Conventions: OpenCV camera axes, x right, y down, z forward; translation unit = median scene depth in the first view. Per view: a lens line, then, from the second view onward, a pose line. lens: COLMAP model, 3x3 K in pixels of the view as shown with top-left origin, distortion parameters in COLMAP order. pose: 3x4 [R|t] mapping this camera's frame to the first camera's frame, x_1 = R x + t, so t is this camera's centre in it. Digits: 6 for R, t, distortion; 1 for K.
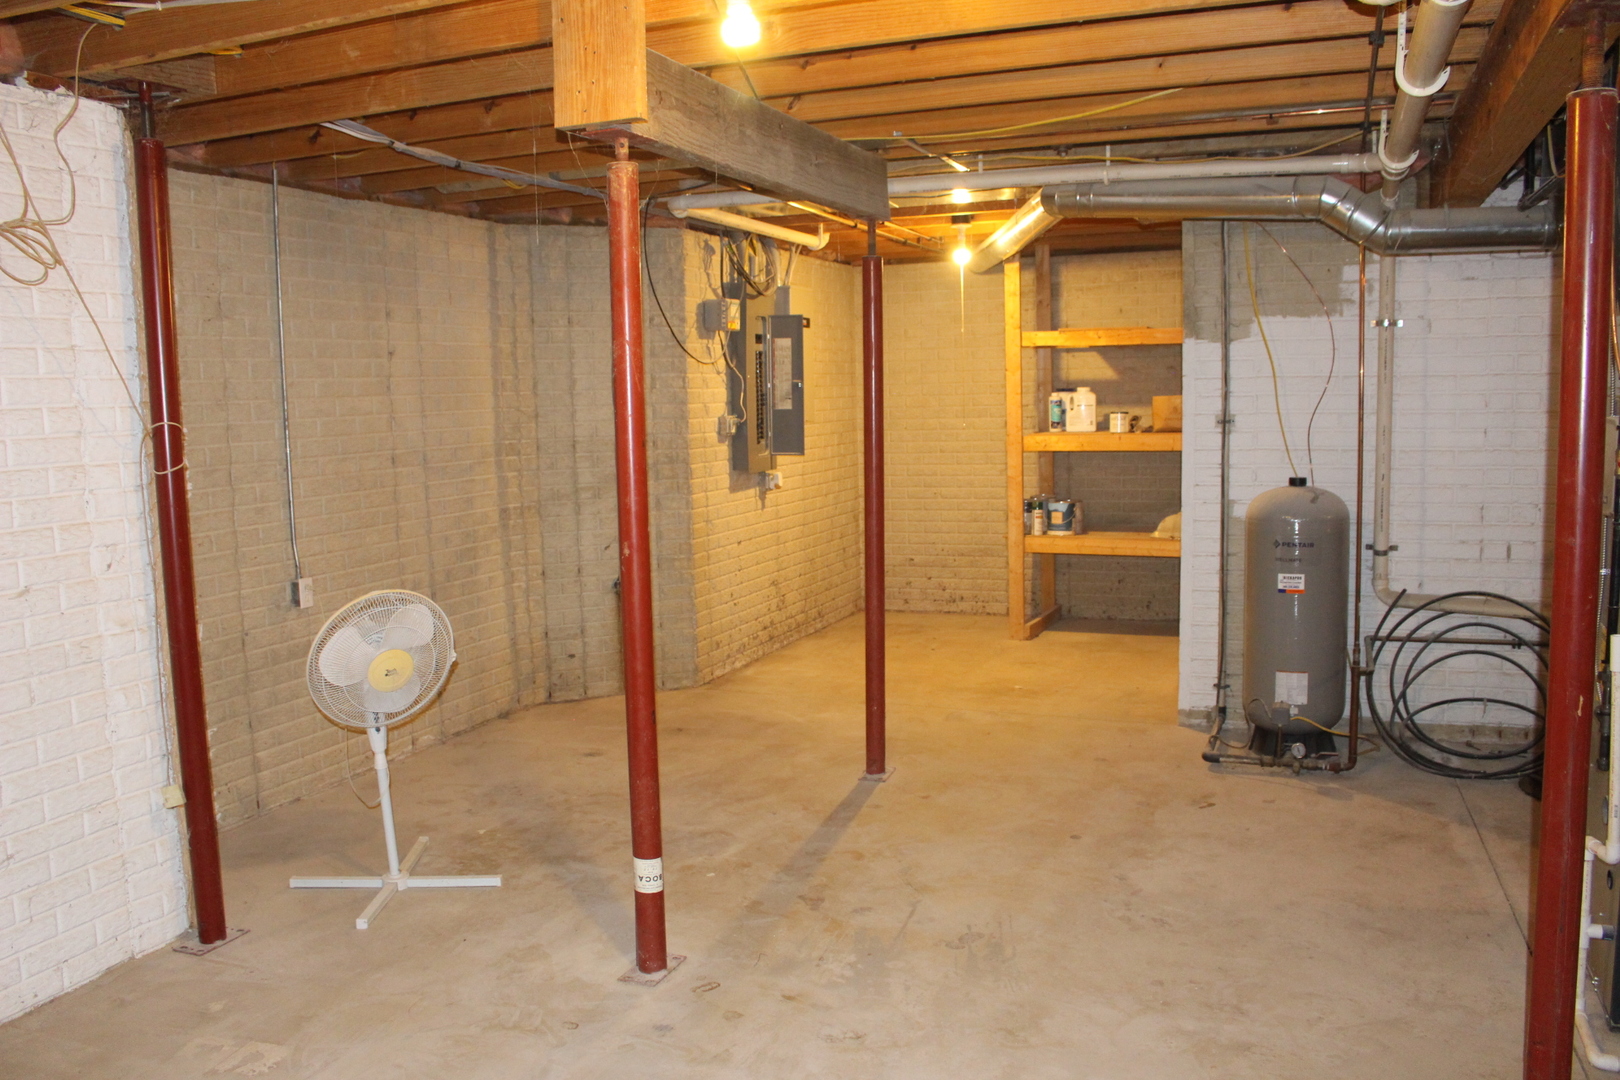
lens RADIAL K [[1333.0, 0, 810.0], [0, 1333.0, 540.0], [0, 0, 1]] dist [-0.136986, 0.105516]
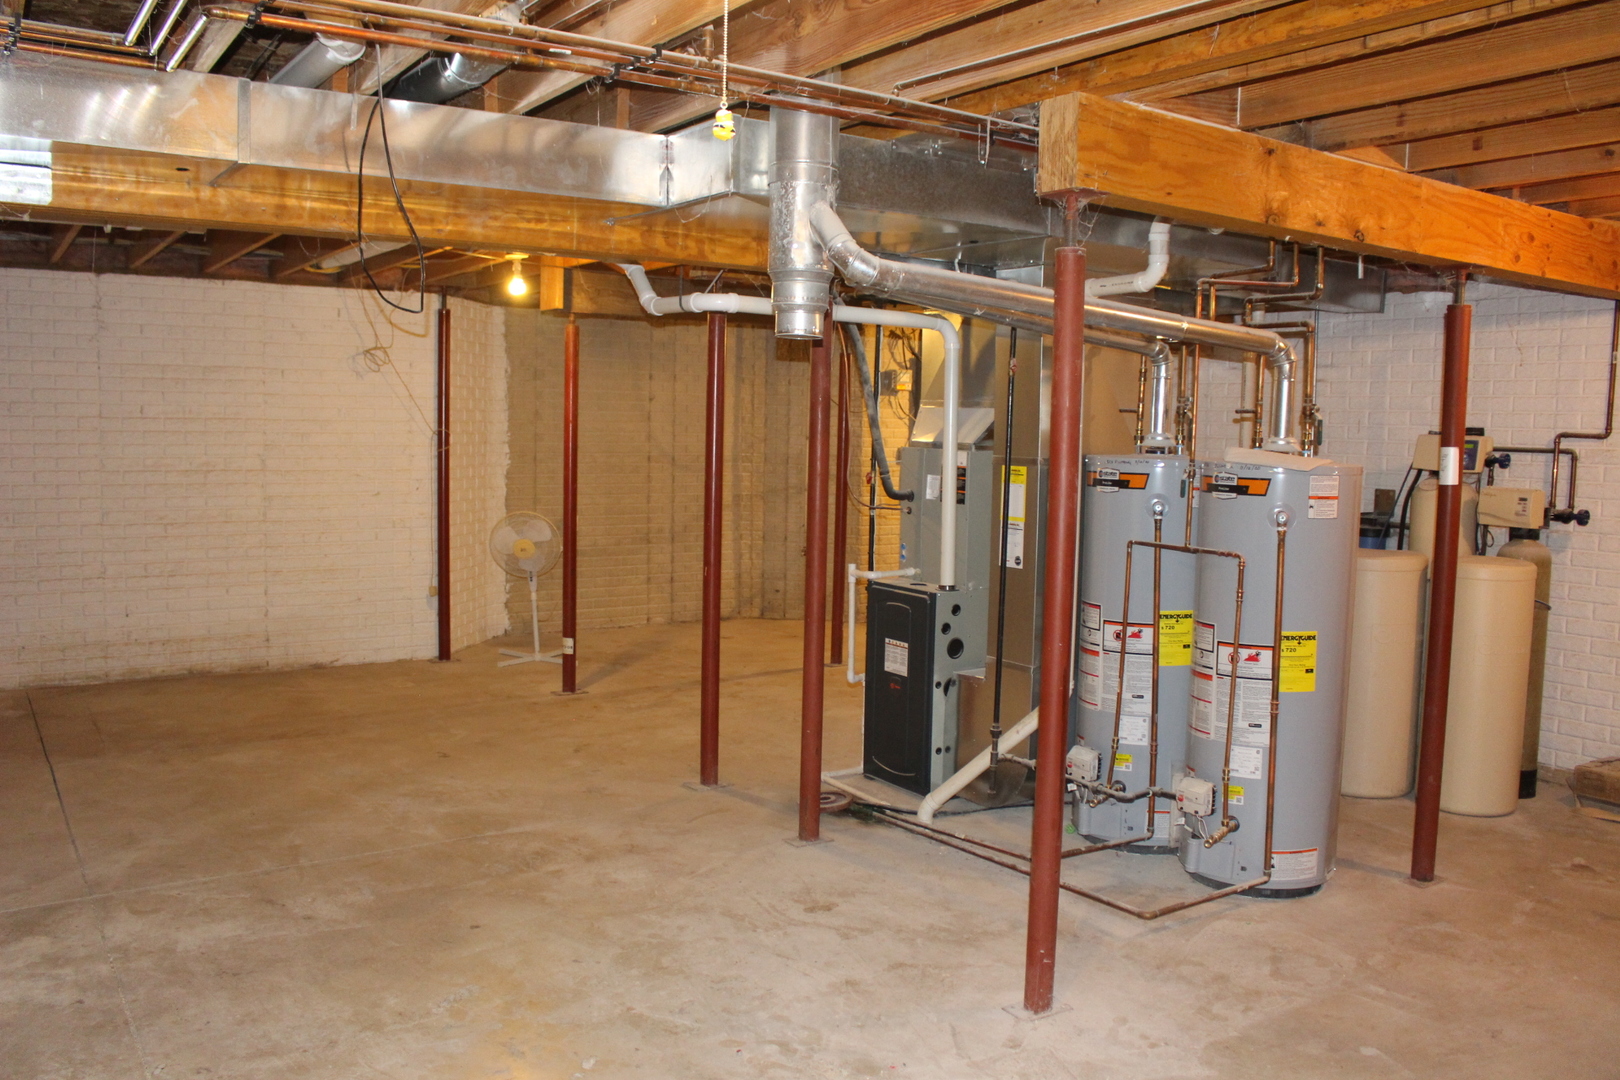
lens RADIAL K [[1333.0, 0, 810.0], [0, 1333.0, 540.0], [0, 0, 1]] dist [-0.136986, 0.105516]
pose [[0.833311, 0.090121, -0.545409, 0.742165], [-0.104659, 0.994498, 0.004421, 0.015732], [0.542807, 0.053398, 0.838158, -0.334687]]
